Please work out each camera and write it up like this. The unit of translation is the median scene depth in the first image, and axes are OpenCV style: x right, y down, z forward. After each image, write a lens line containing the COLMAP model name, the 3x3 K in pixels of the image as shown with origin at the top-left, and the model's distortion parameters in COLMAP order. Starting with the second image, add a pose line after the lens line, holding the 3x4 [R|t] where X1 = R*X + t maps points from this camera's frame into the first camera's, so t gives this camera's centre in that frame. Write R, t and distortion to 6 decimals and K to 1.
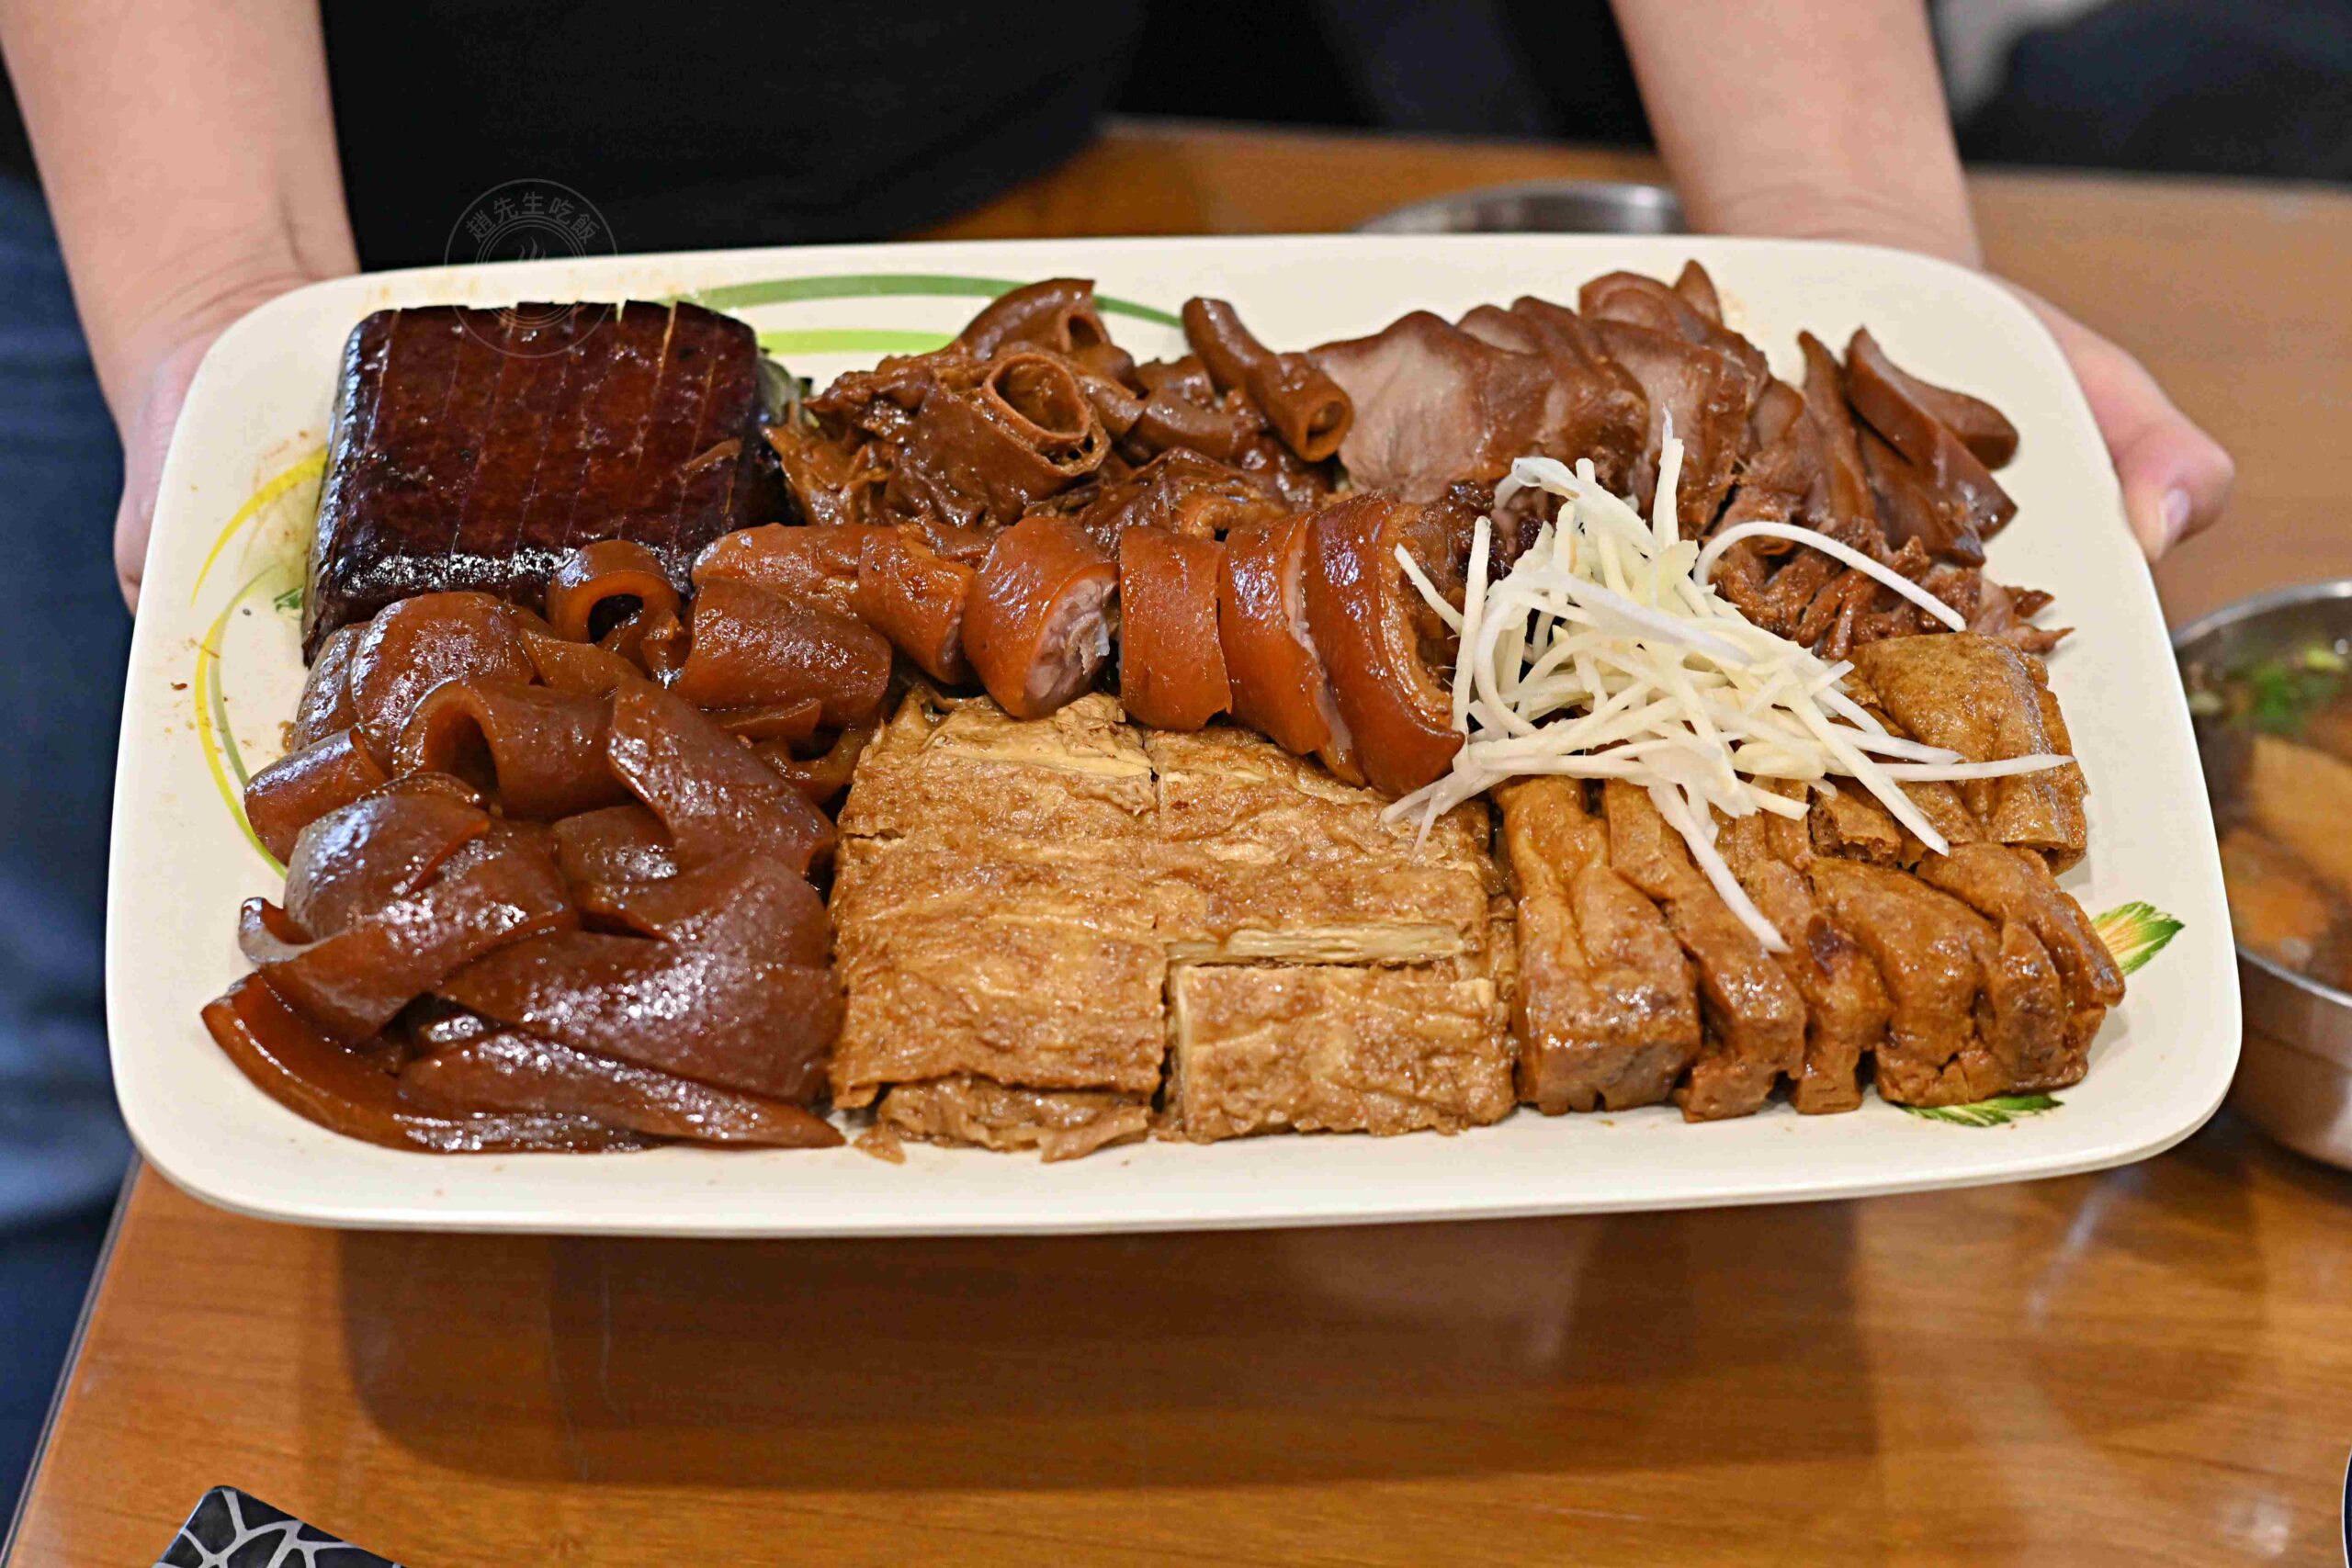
lens RADIAL K [[4928.3, 0, 1175.9], [0, 4928.3, 773.2], [0, 0, 1]] dist [-0.010652, 0.000000]
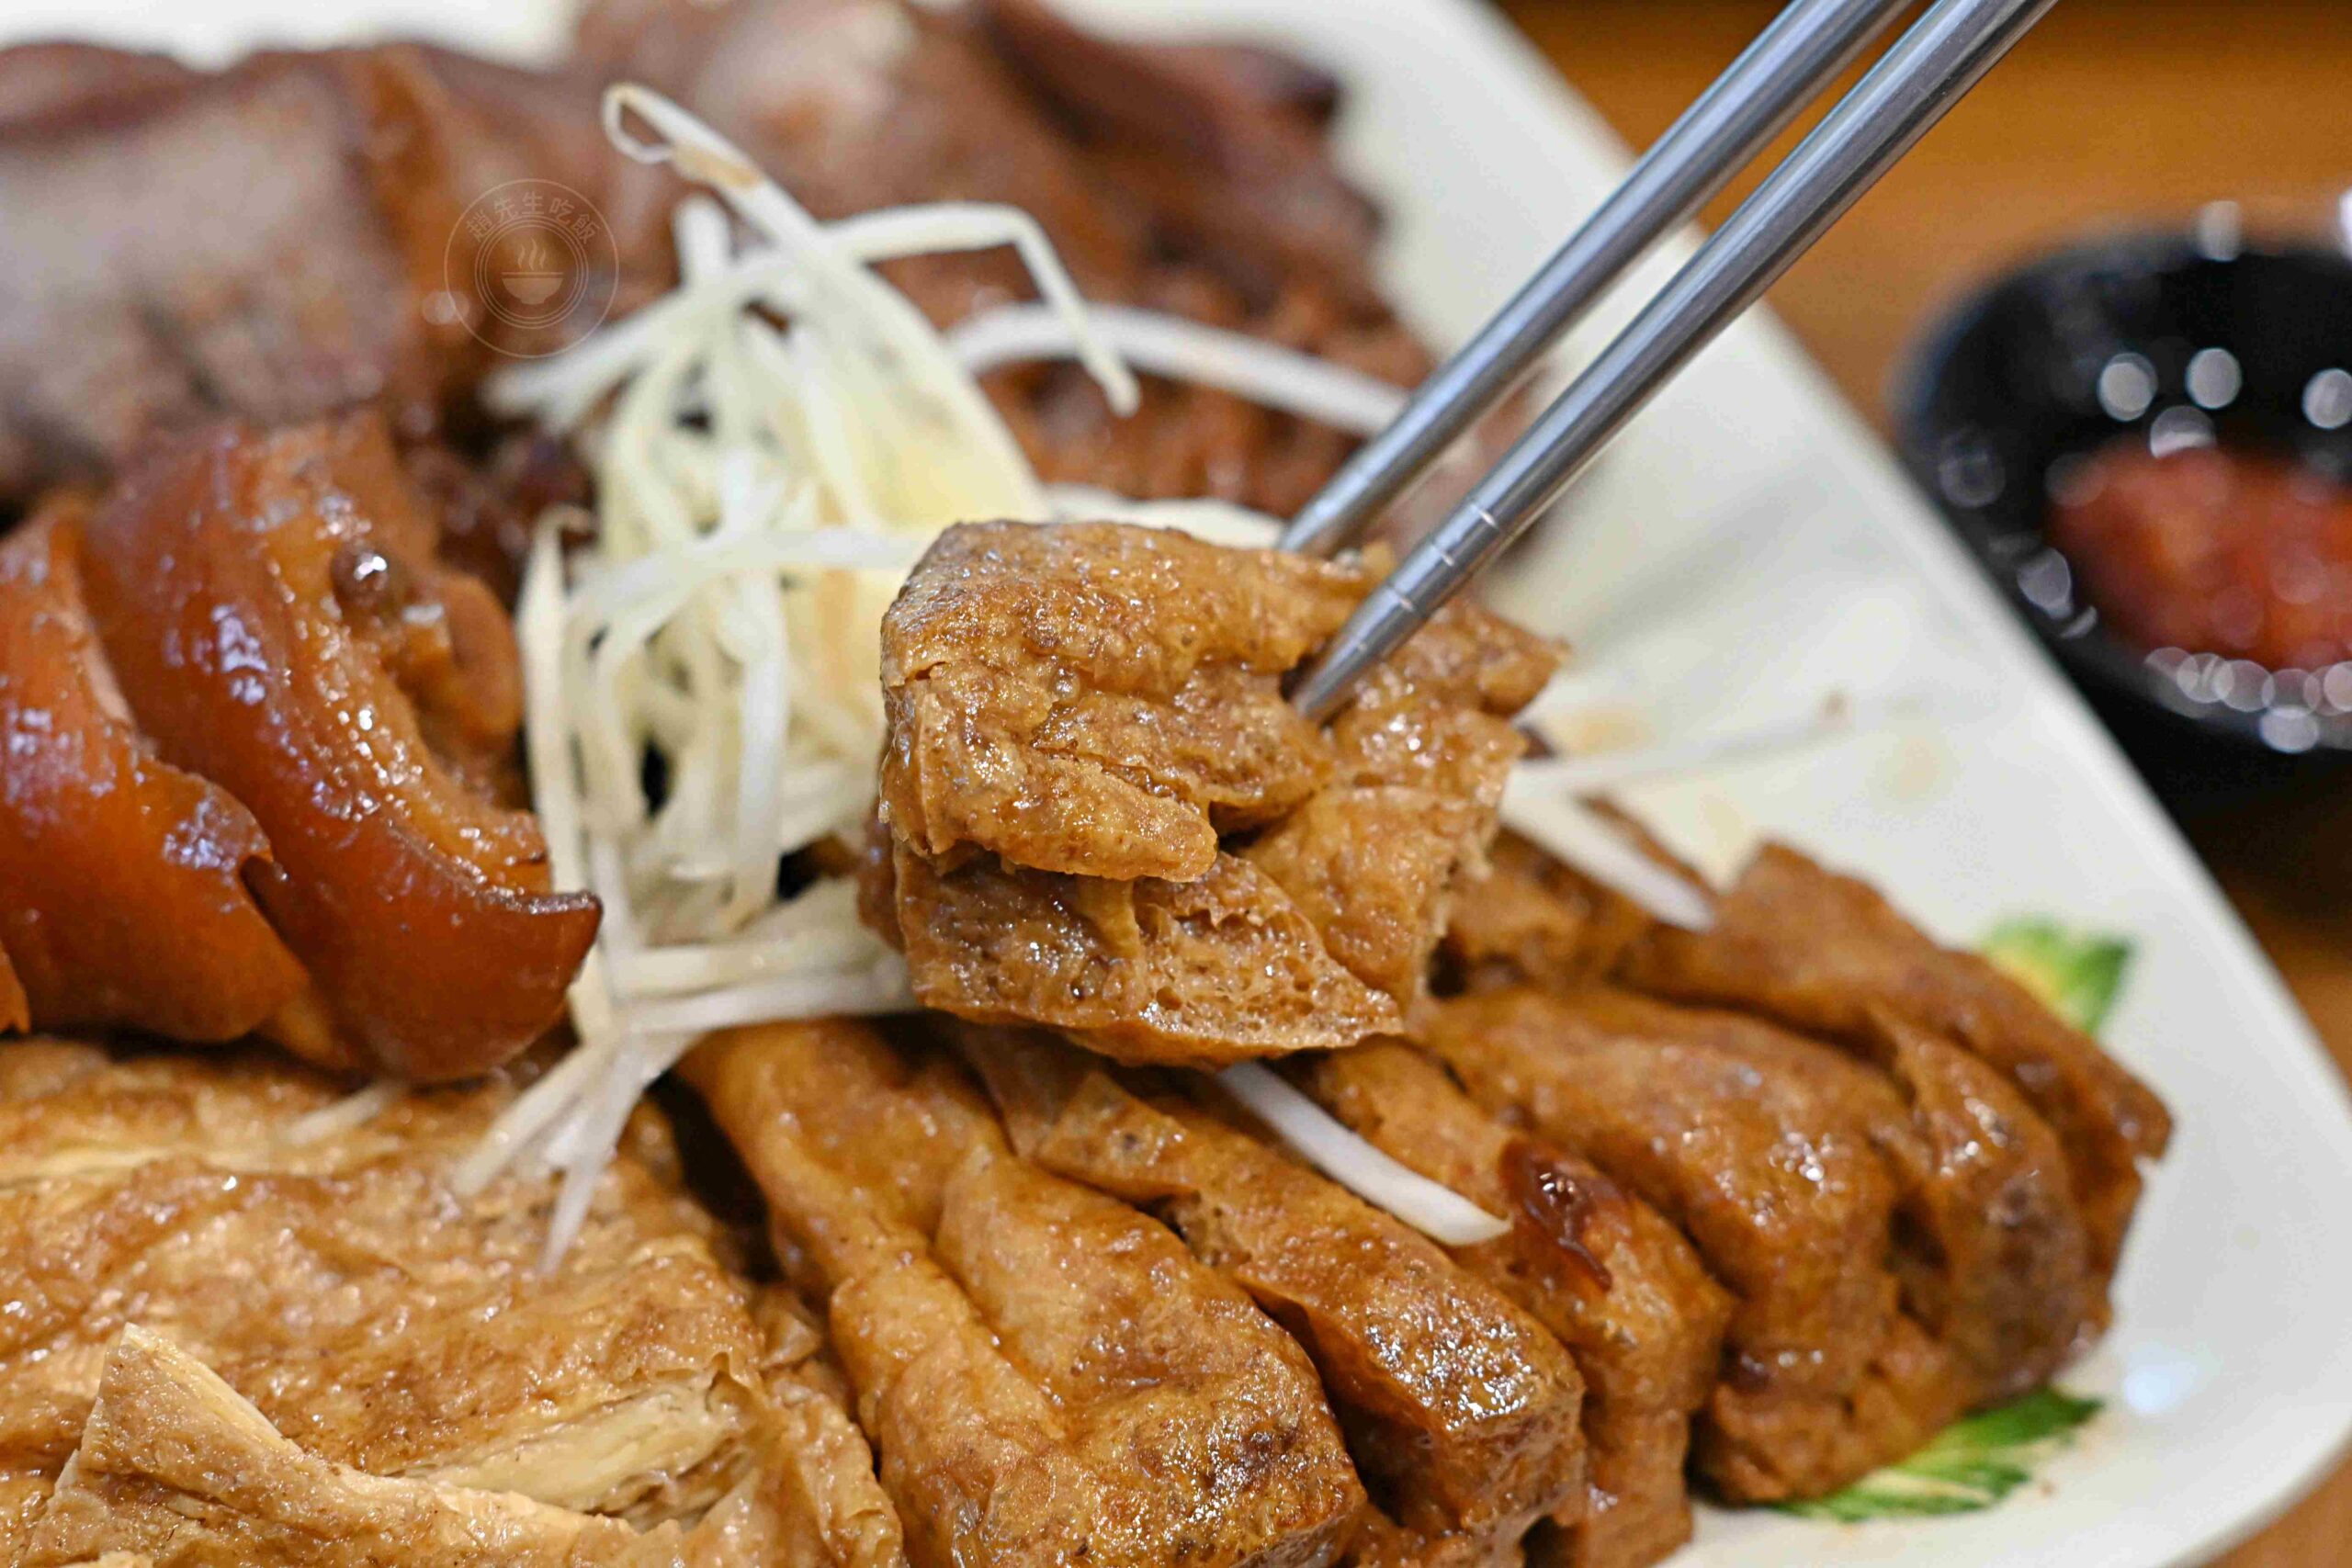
lens RADIAL K [[4928.3, 0, 1176.9], [0, 4928.3, 784.3], [0, 0, 1]] dist [-0.010652, 0.000000]
pose [[0.921838, -0.242551, 0.302298, -0.020088], [0.244590, 0.969108, 0.031711, -0.022397], [-0.300651, 0.044707, 0.952686, 0.593097]]
